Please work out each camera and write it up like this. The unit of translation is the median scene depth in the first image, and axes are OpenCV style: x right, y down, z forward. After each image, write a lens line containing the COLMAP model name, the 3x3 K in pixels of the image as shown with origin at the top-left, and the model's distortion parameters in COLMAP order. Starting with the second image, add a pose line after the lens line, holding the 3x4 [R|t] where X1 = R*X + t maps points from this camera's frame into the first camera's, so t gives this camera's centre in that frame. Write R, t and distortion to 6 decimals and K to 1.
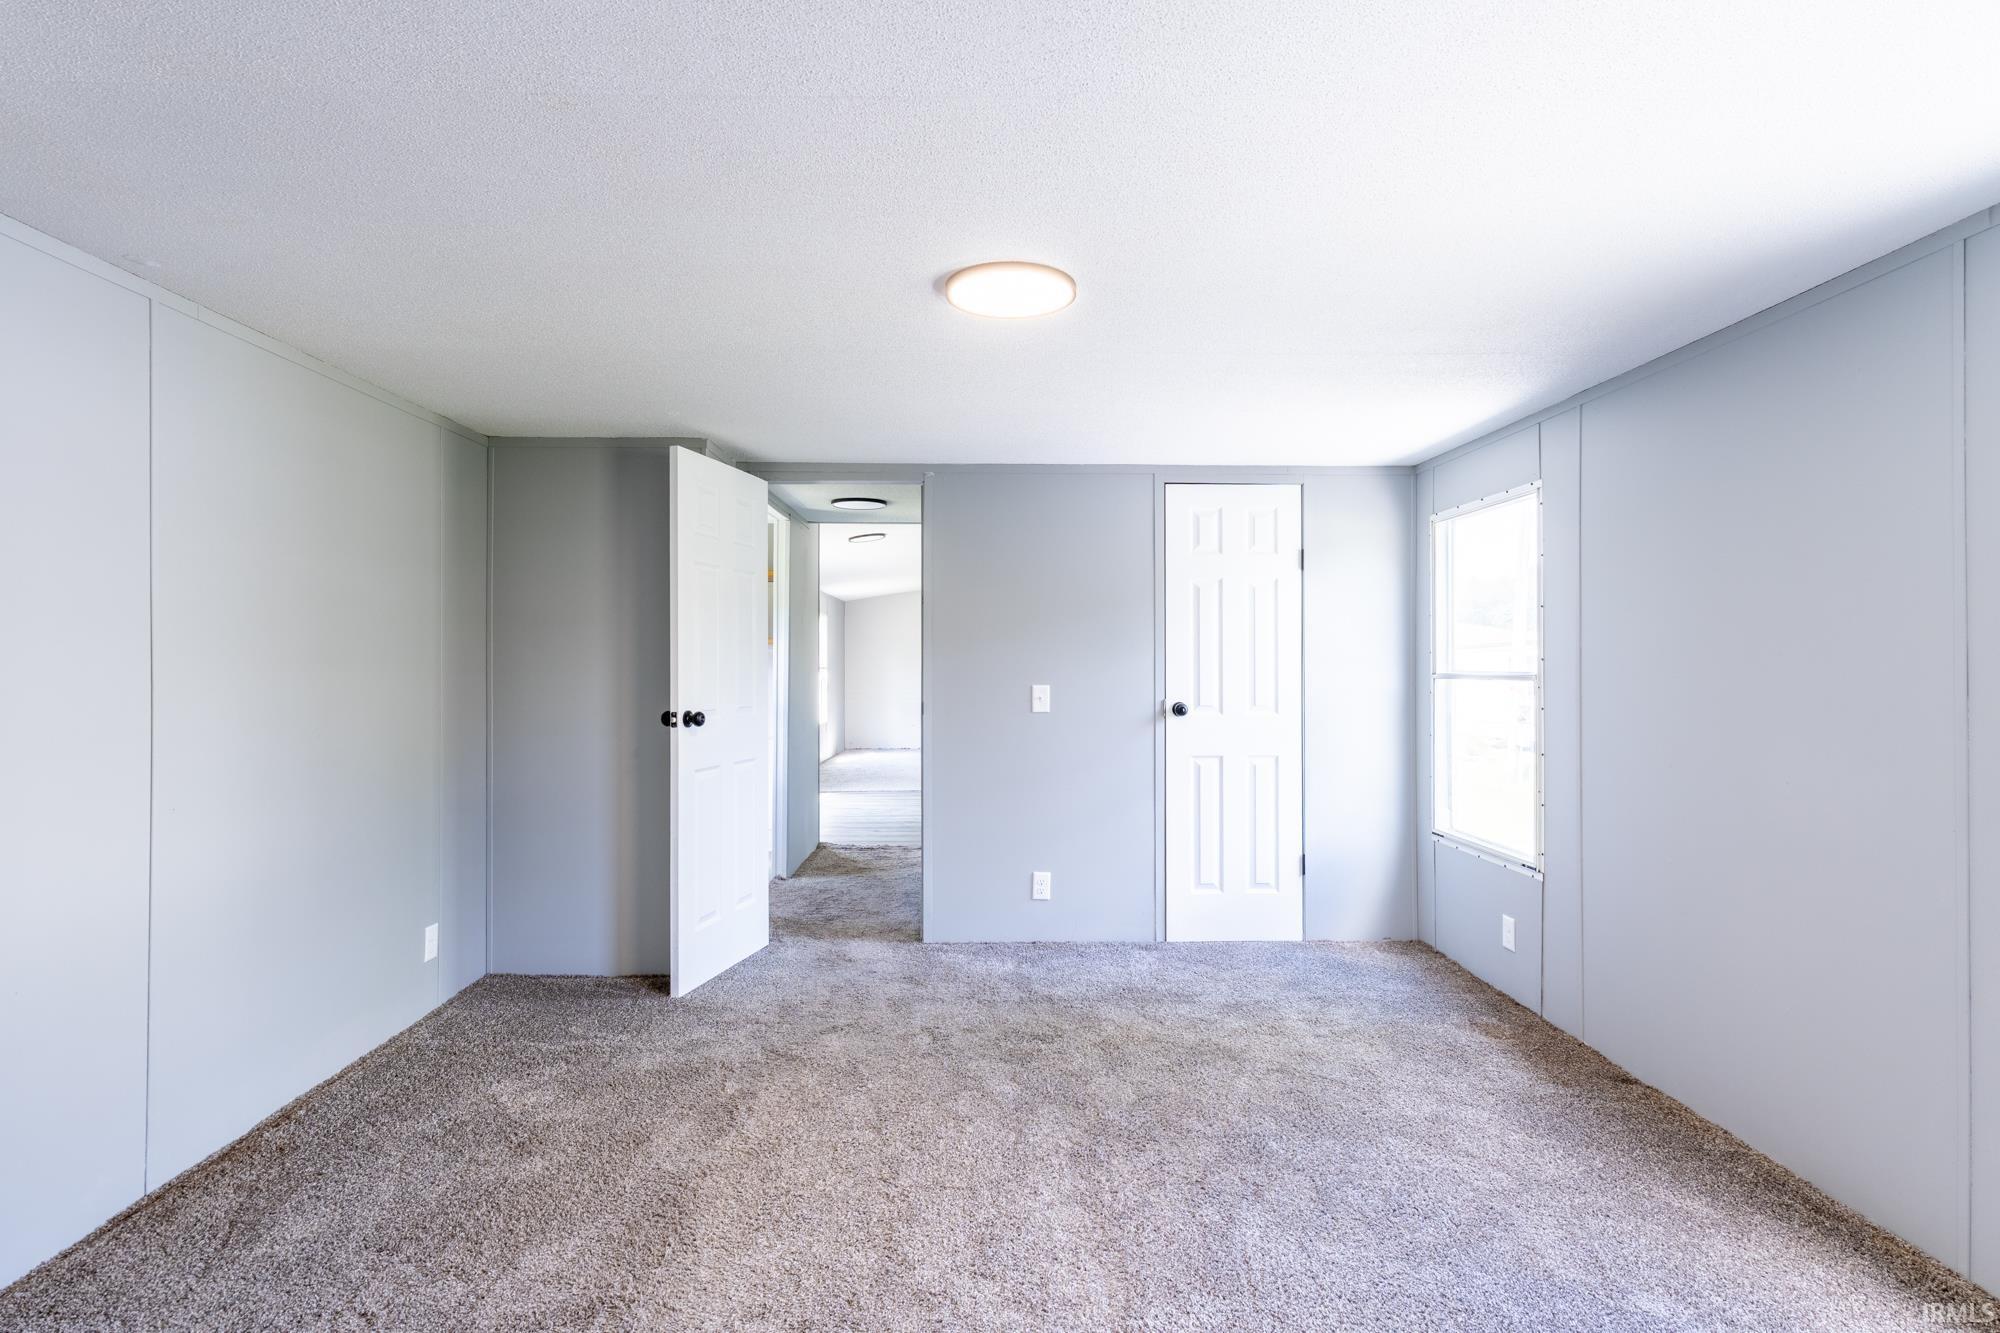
lens RADIAL K [[970.8, 0, 1001.8], [0, 970.8, 657.0], [0, 0, 1]] dist [-0.000627, 0.000346]
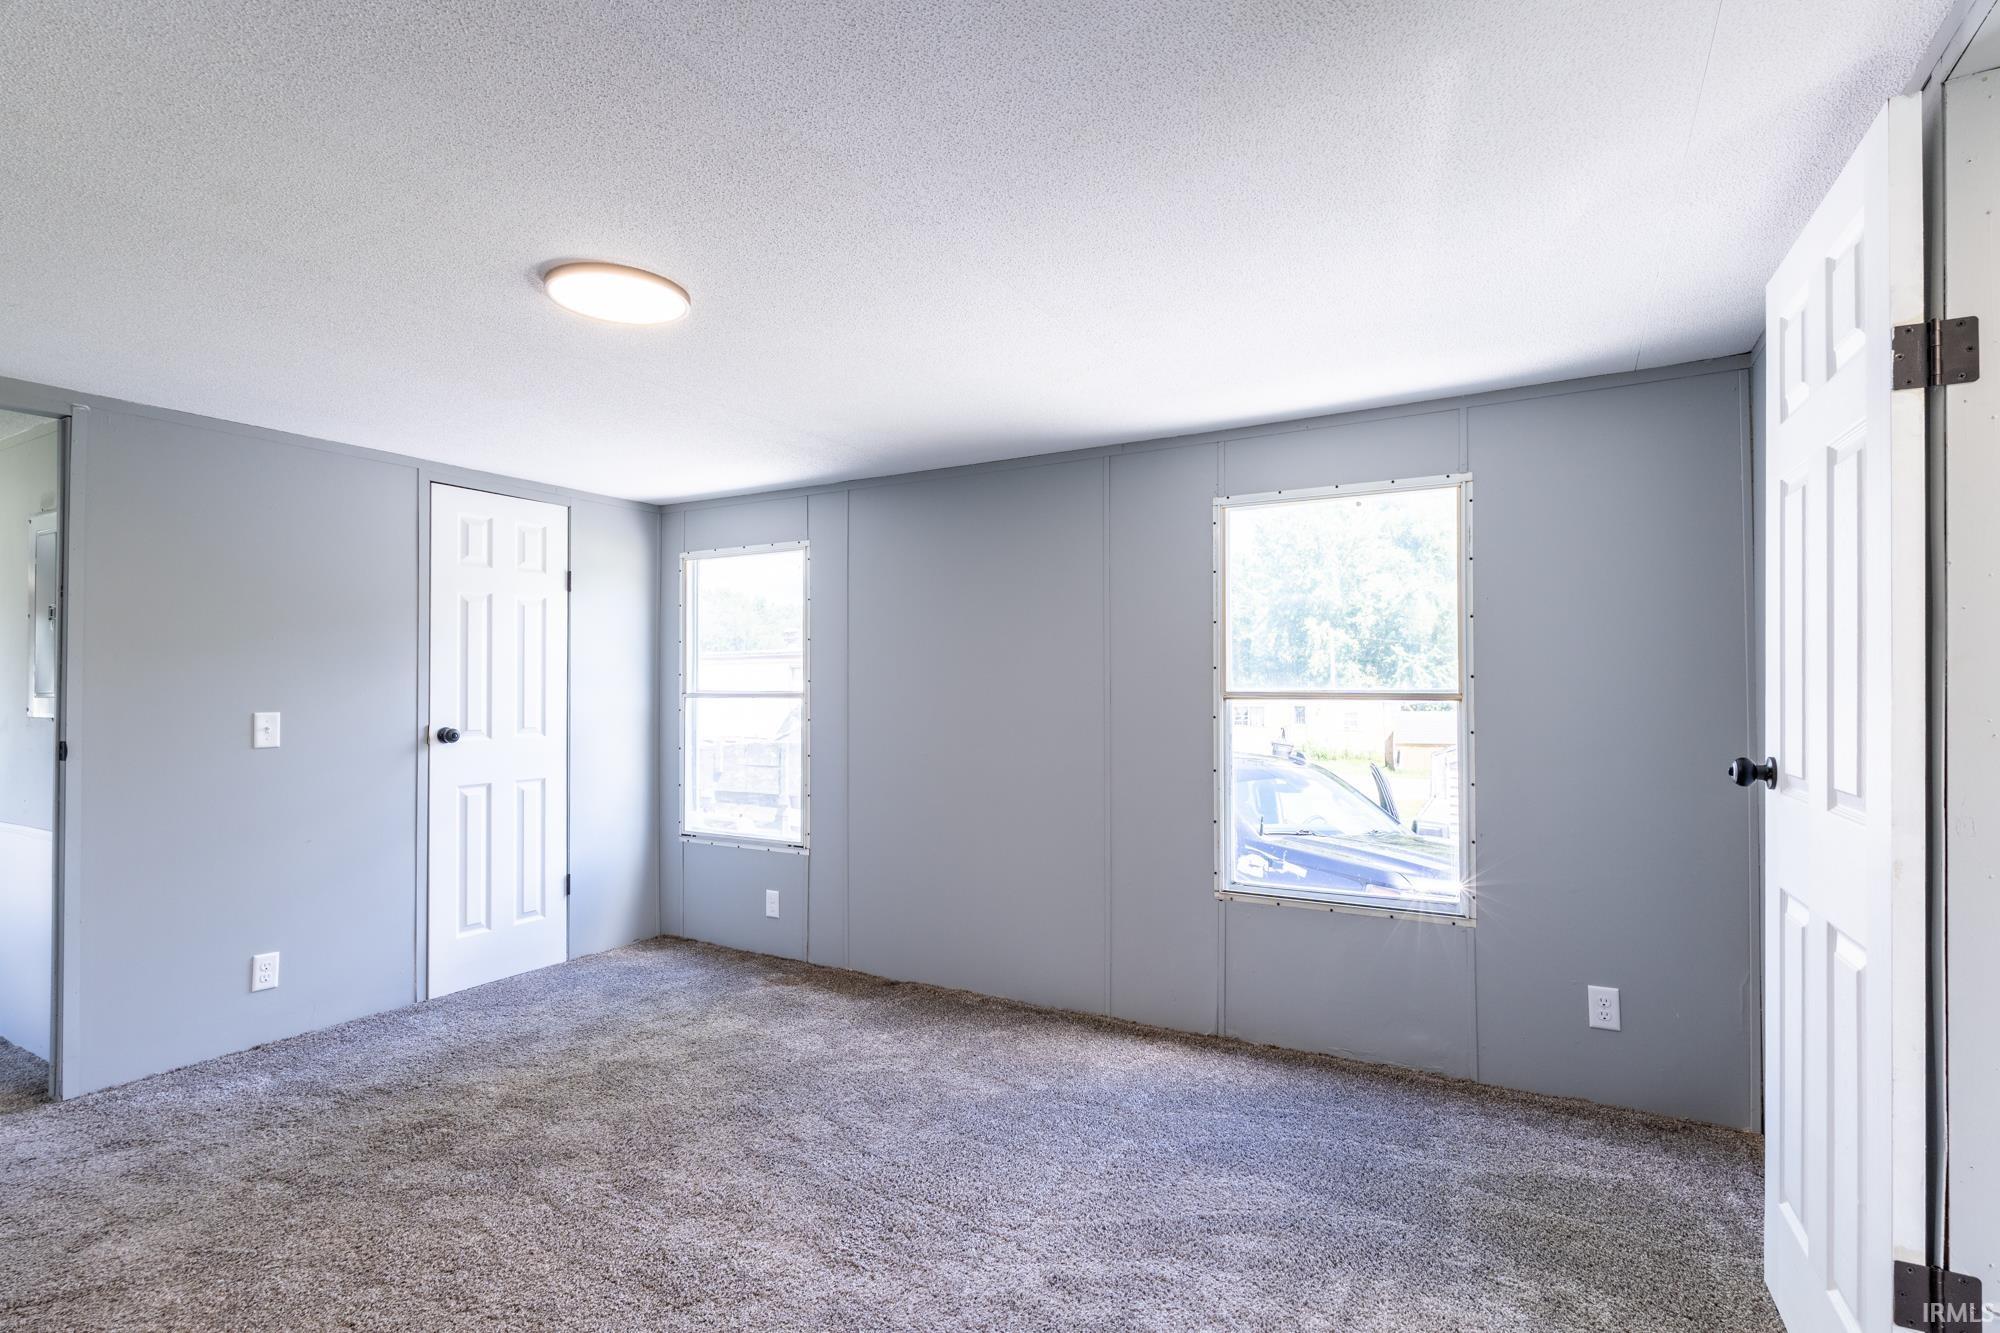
lens RADIAL K [[970.8, 0, 1001.8], [0, 970.8, 657.0], [0, 0, 1]] dist [-0.000627, 0.000346]
pose [[0.519858, 0.023560, 0.853928, -0.342124], [-0.005620, 0.999692, -0.024161, 0.000357], [-0.854234, 0.007761, 0.519831, 0.099943]]
